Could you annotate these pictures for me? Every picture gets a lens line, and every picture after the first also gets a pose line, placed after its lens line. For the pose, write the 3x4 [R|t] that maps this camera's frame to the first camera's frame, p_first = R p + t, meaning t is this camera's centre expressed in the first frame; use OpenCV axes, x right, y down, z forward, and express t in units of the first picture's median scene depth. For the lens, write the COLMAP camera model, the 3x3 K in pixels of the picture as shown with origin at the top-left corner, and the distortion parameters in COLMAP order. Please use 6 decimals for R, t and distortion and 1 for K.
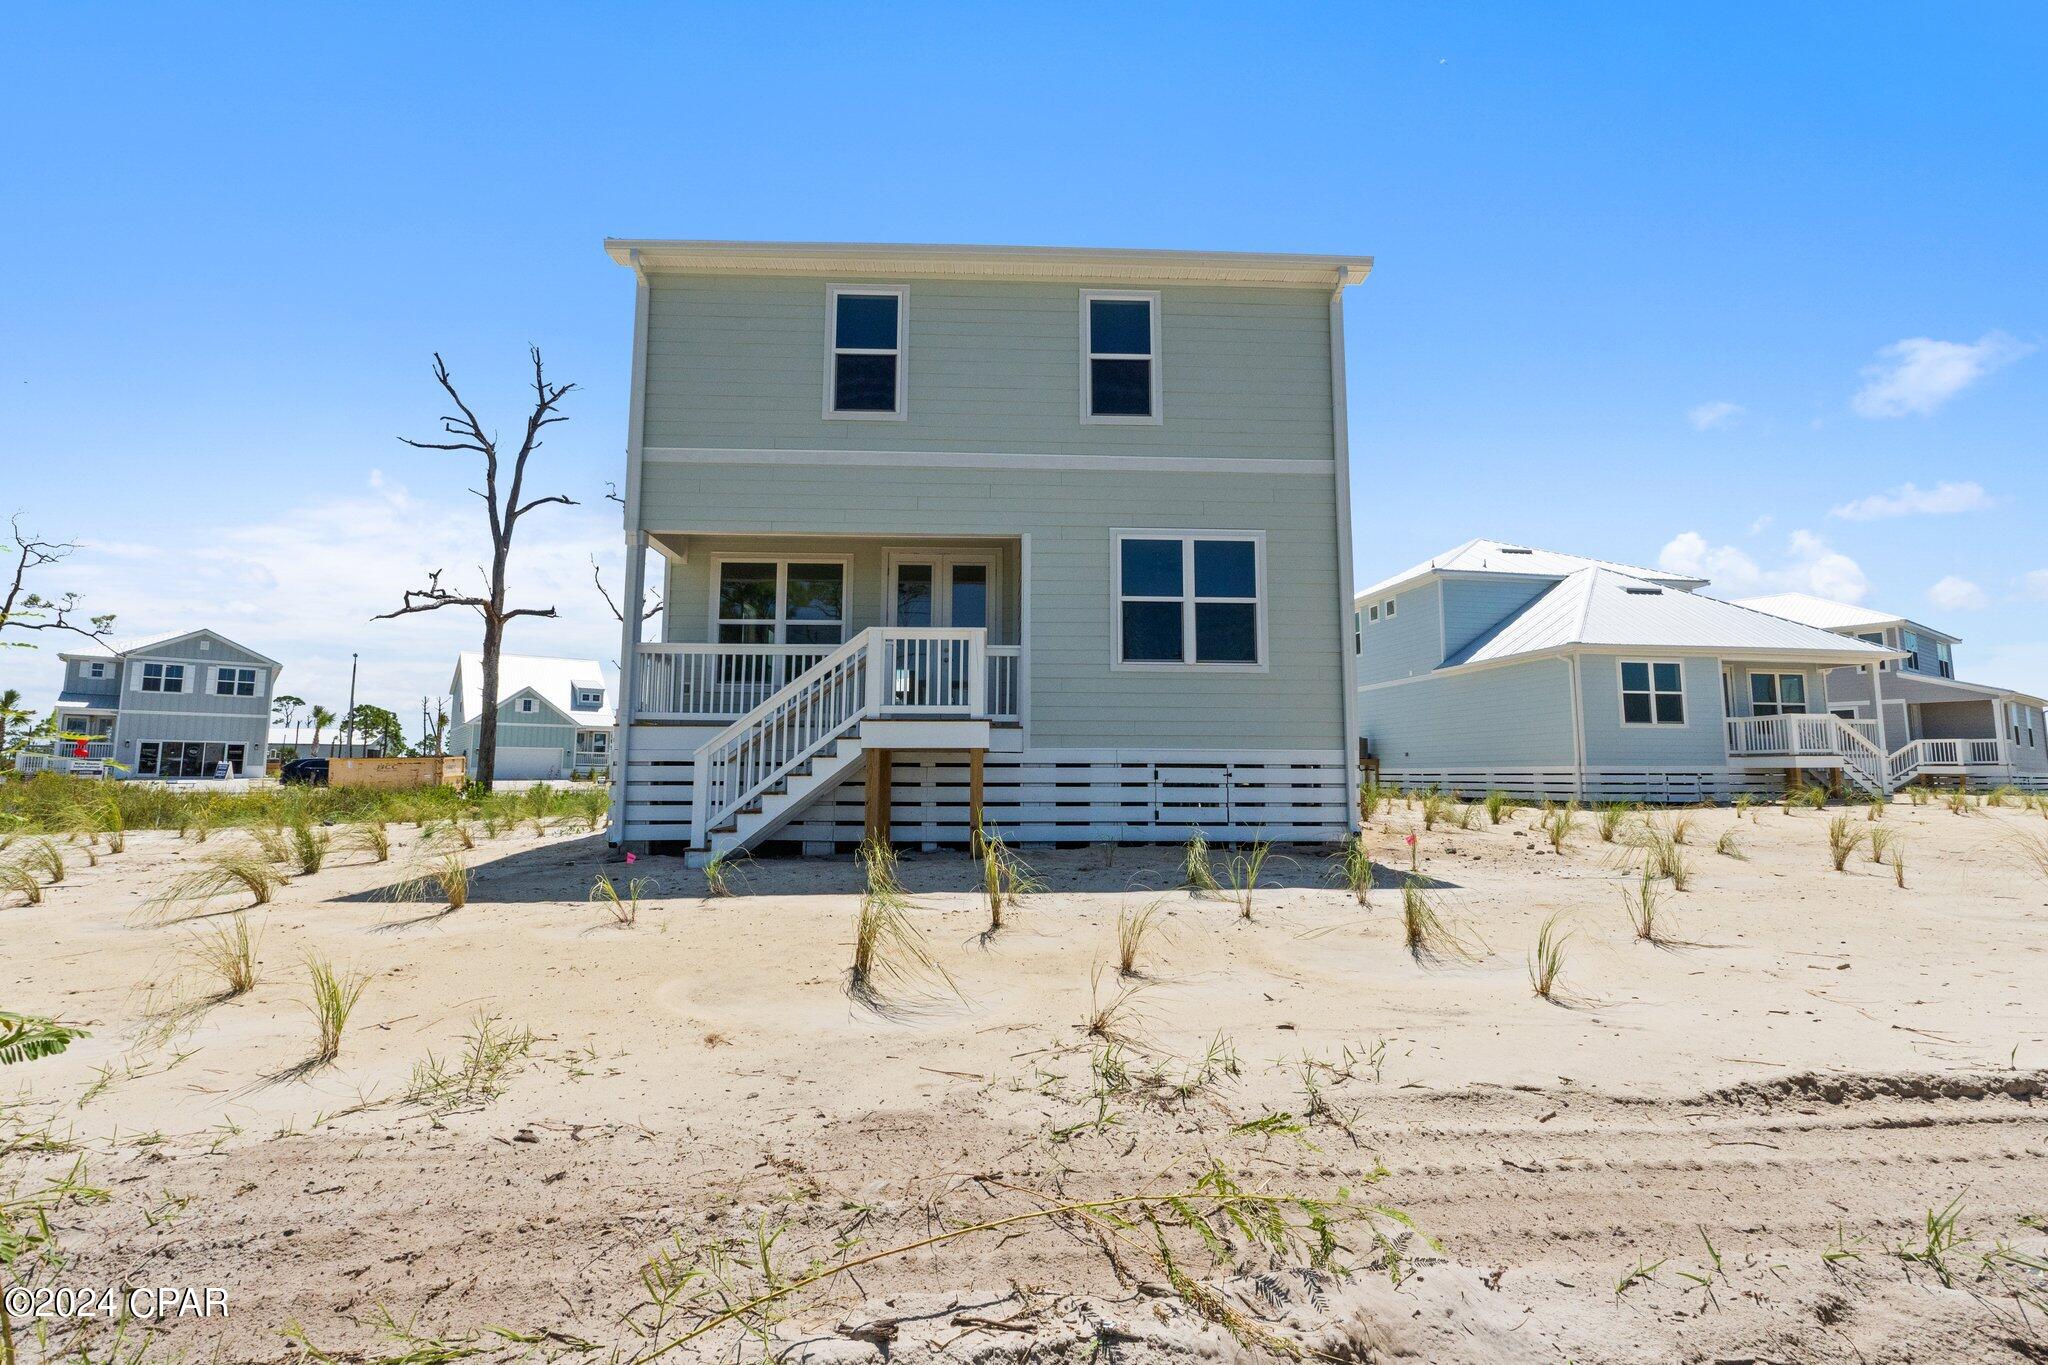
lens RADIAL K [[952.6, 0, 1024.0], [0, 952.6, 682.5], [0, 0, 1]] dist [-0.000095, 0.000230]
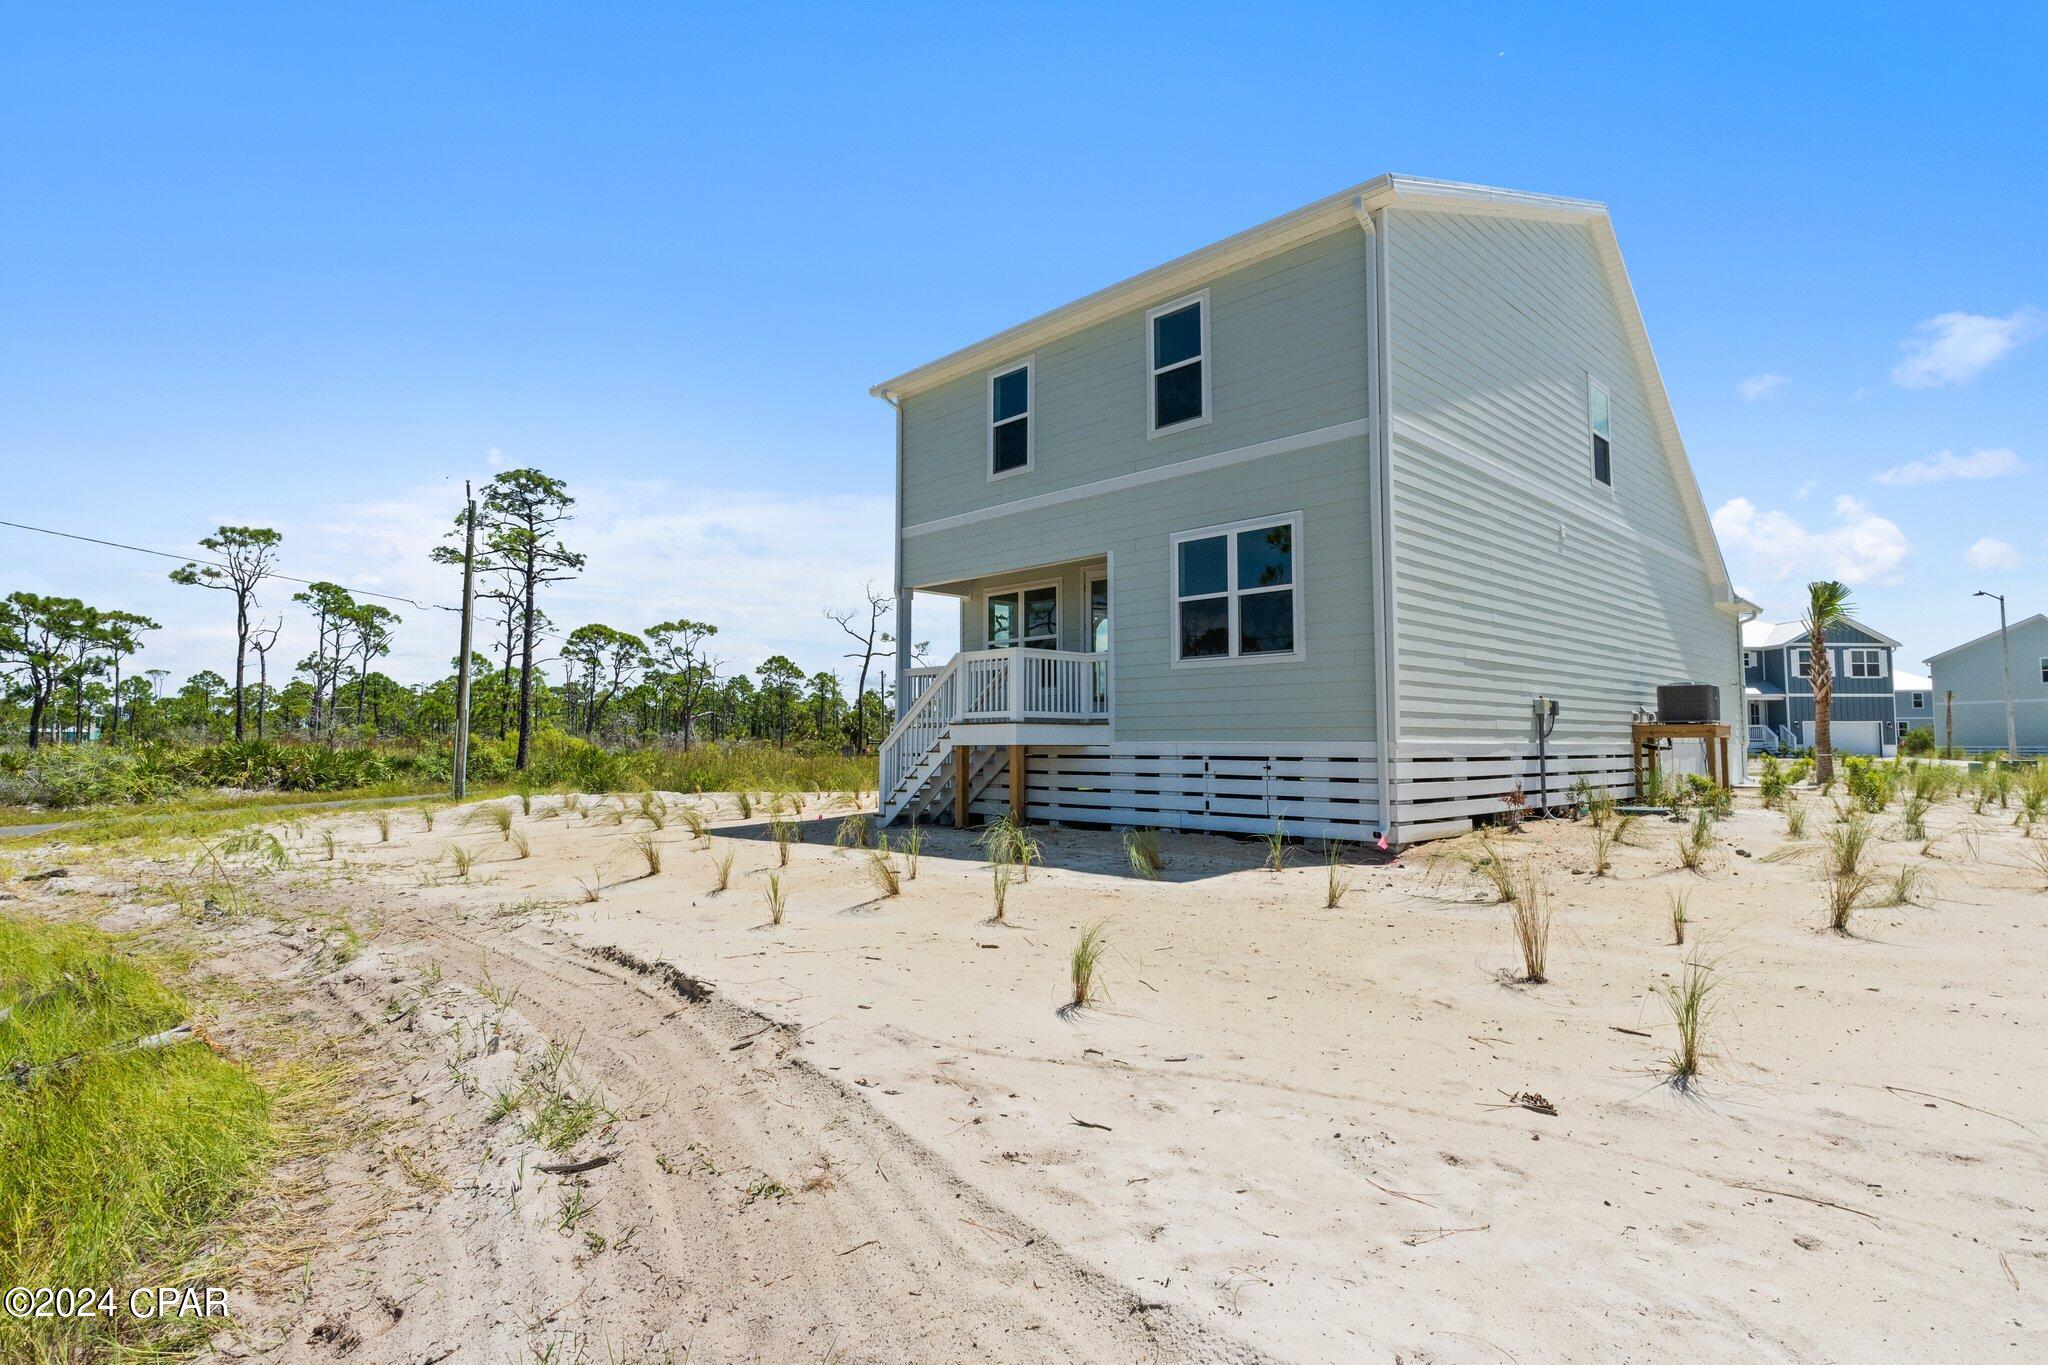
lens RADIAL K [[1062.5, 0, 1024.0], [0, 1062.5, 682.5], [0, 0, 1]] dist [0.017195, 0.000045]
pose [[0.663529, -0.046786, -0.746686, 0.860214], [0.074038, 0.997250, 0.003306, -0.013171], [0.744478, -0.057477, 0.665169, 0.082587]]
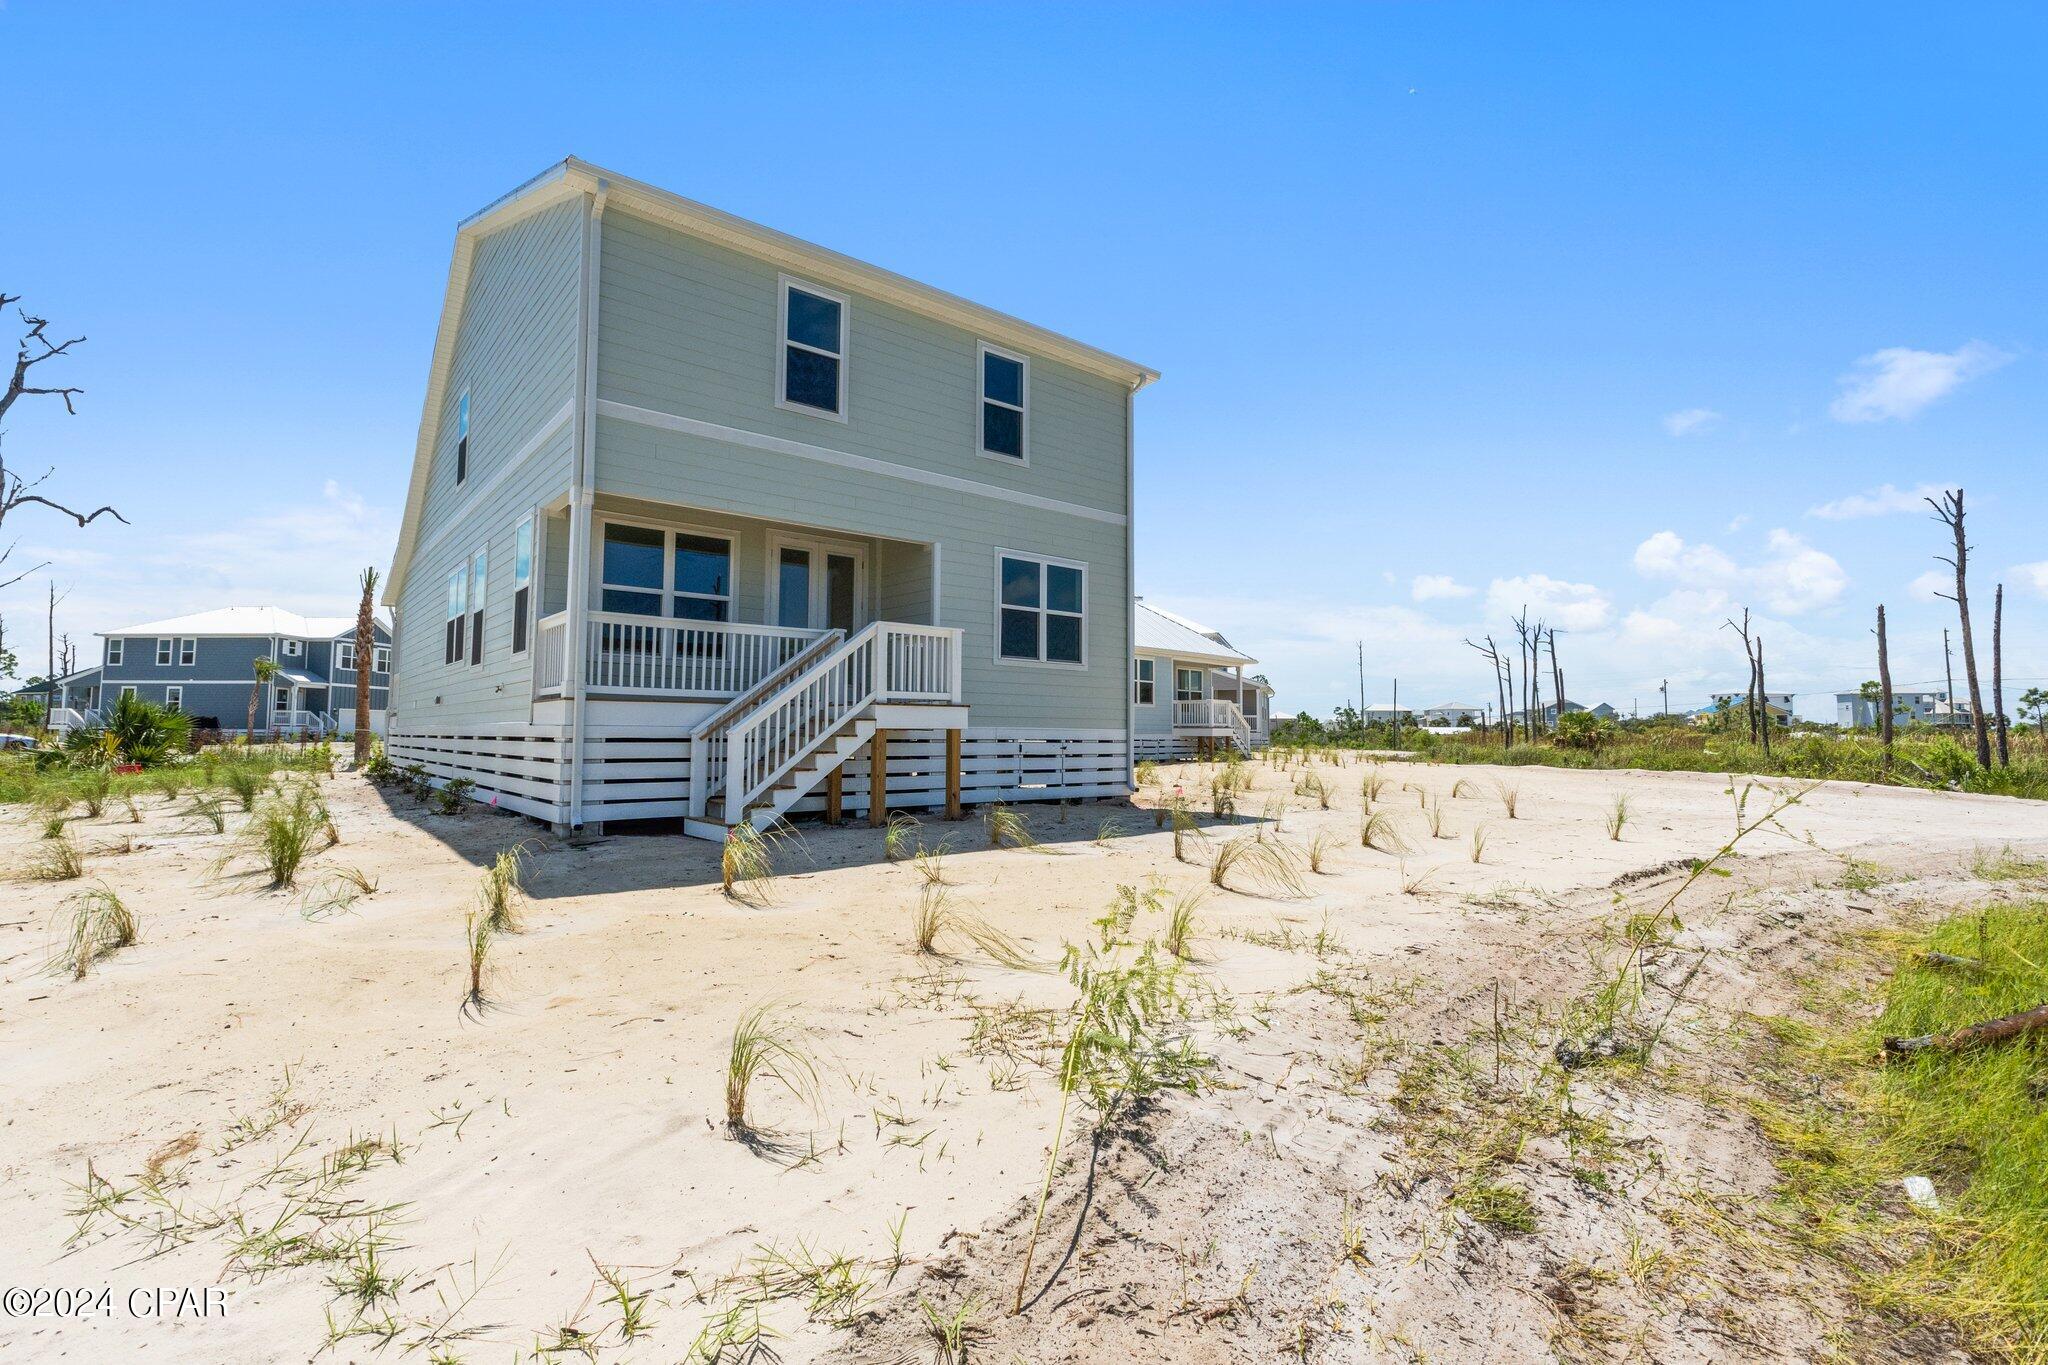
lens RADIAL K [[931.6, 0, 1024.0], [0, 931.6, 682.5], [0, 0, 1]] dist [0.001681, 0.000017]
pose [[0.798749, 0.036693, 0.600544, -0.589871], [-0.062670, 0.997783, 0.022389, -0.017448], [-0.598391, -0.055519, 0.799278, 0.015721]]
